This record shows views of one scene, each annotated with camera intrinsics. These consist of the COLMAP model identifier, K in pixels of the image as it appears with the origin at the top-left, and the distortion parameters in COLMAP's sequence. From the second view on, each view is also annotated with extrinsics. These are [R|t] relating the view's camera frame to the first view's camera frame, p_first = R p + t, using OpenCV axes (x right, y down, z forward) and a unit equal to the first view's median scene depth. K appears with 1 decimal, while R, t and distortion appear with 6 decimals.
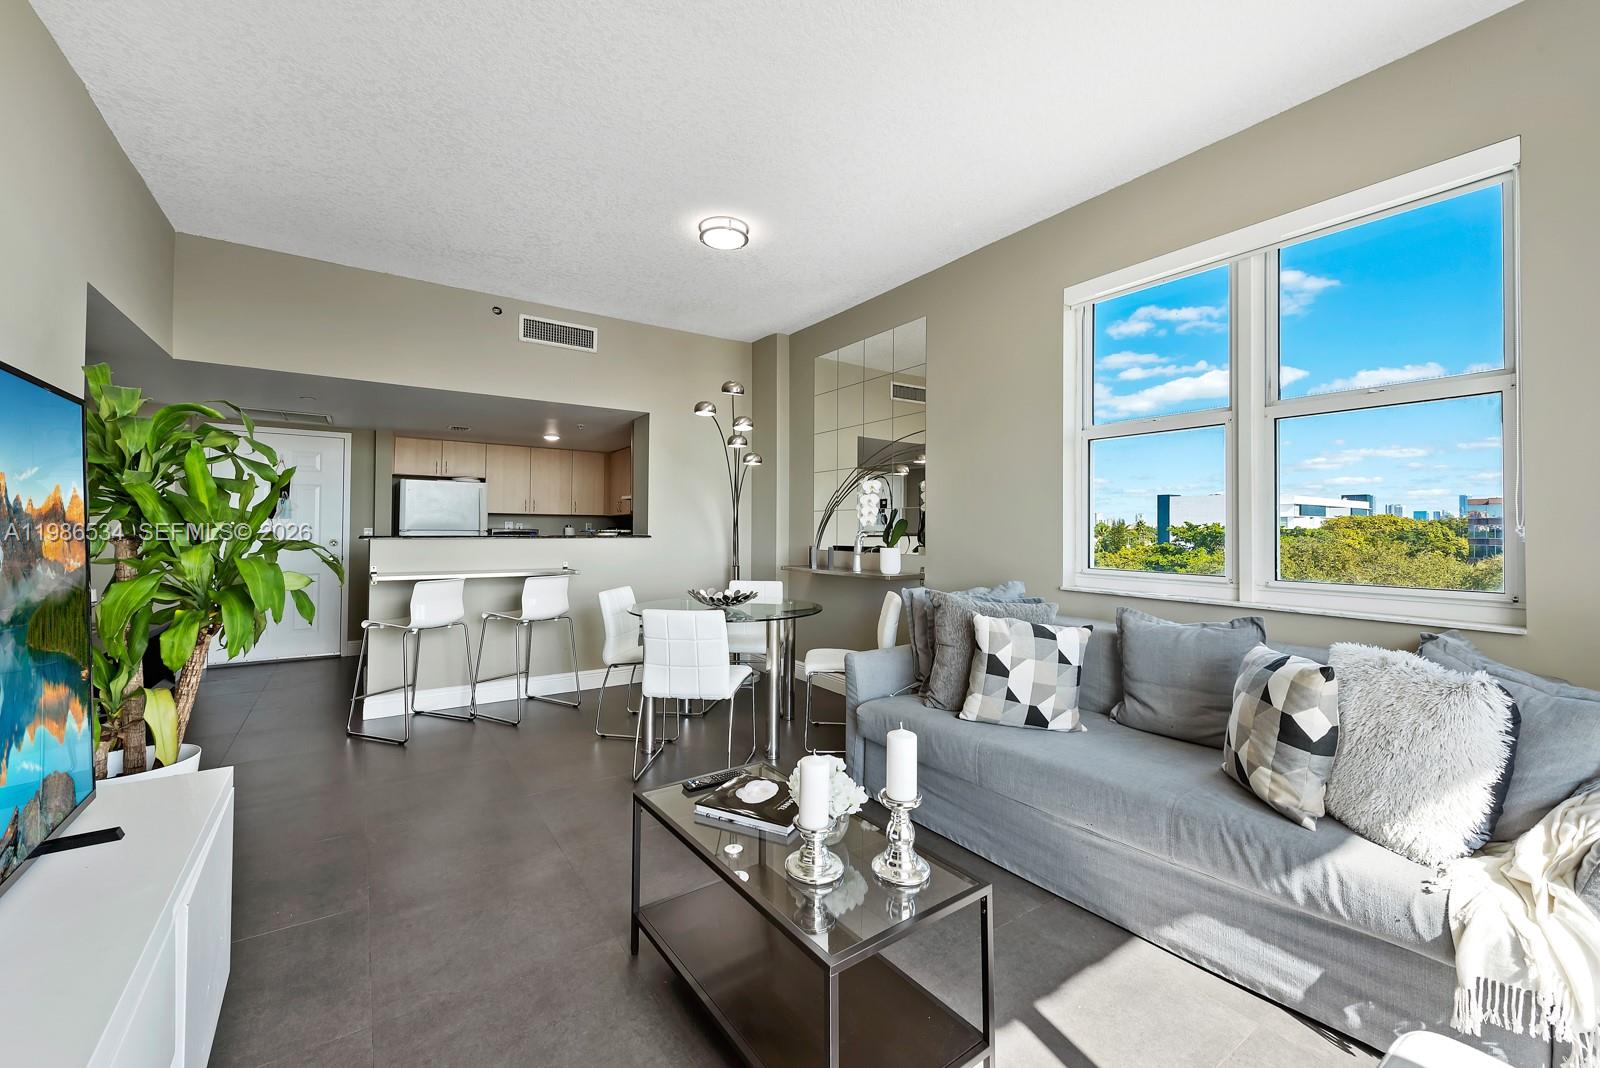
lens RADIAL K [[623.6, 0, 759.0], [0, 623.6, 518.2], [0, 0, 1]] dist [0.010396, -0.004438]
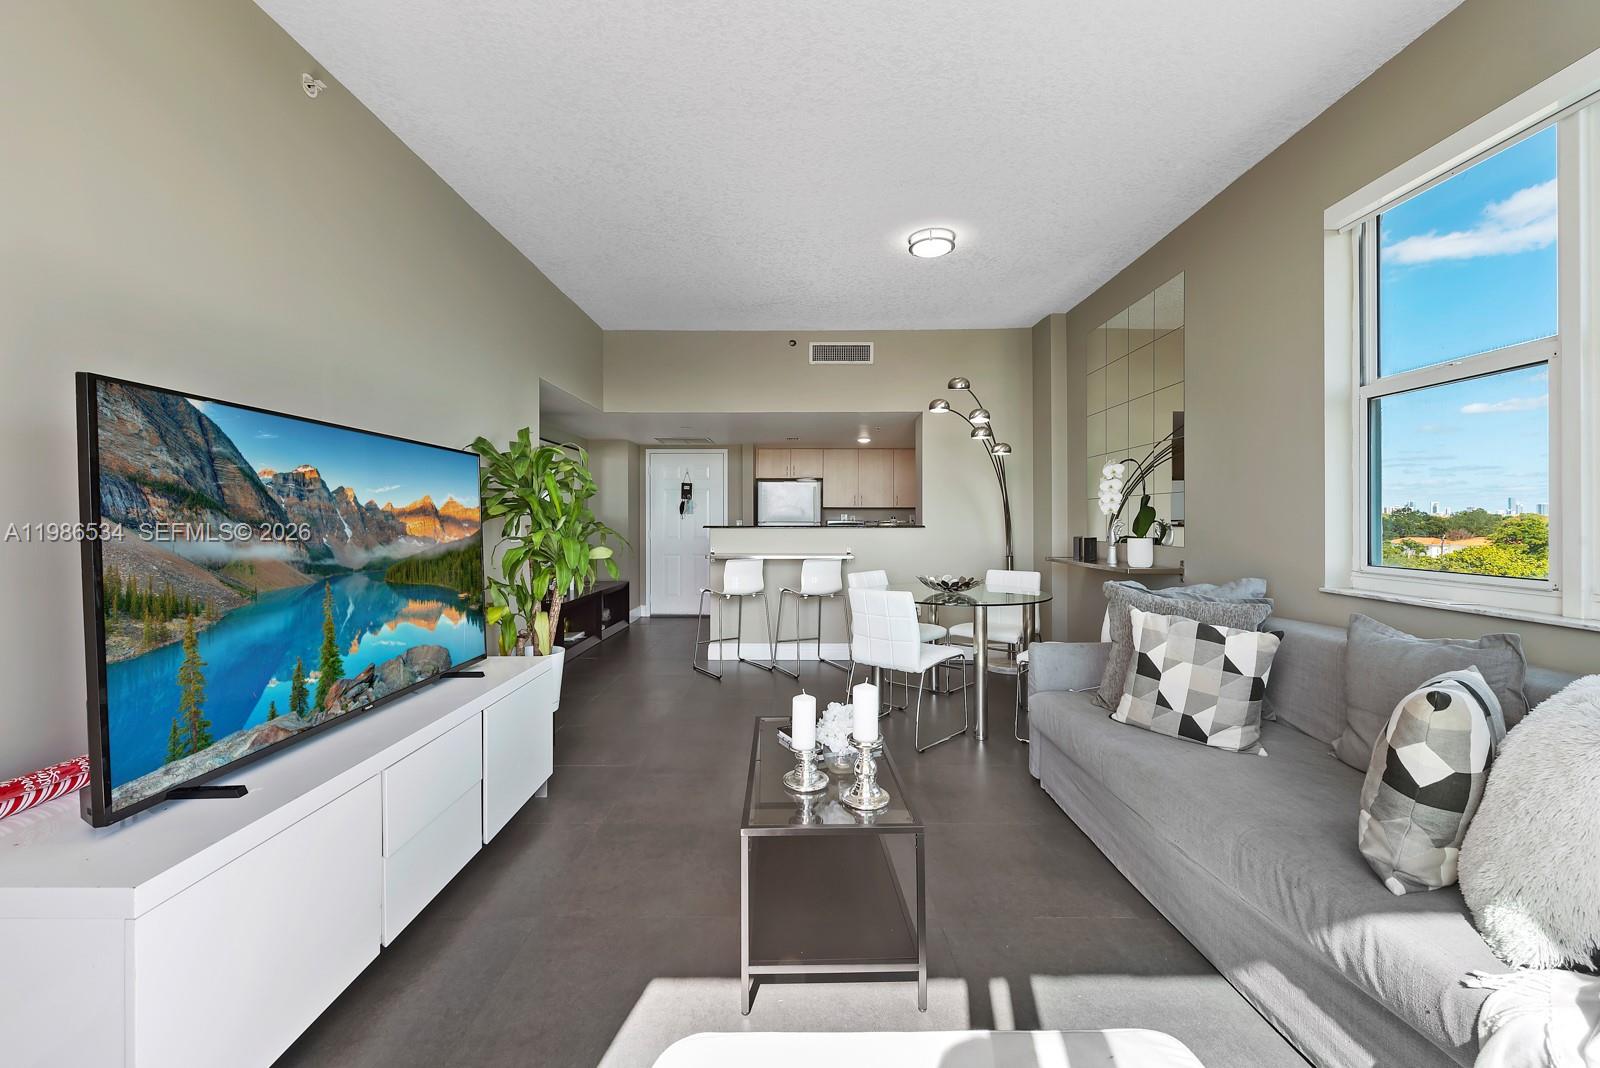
lens RADIAL K [[623.6, 0, 795.2], [0, 623.6, 520.9], [0, 0, 1]] dist [0.010396, -0.004438]
pose [[0.832693, -0.006864, -0.553693, 0.461329], [0.016354, 0.999792, 0.012200, 0.004795], [0.553494, -0.019214, 0.832632, -0.042247]]
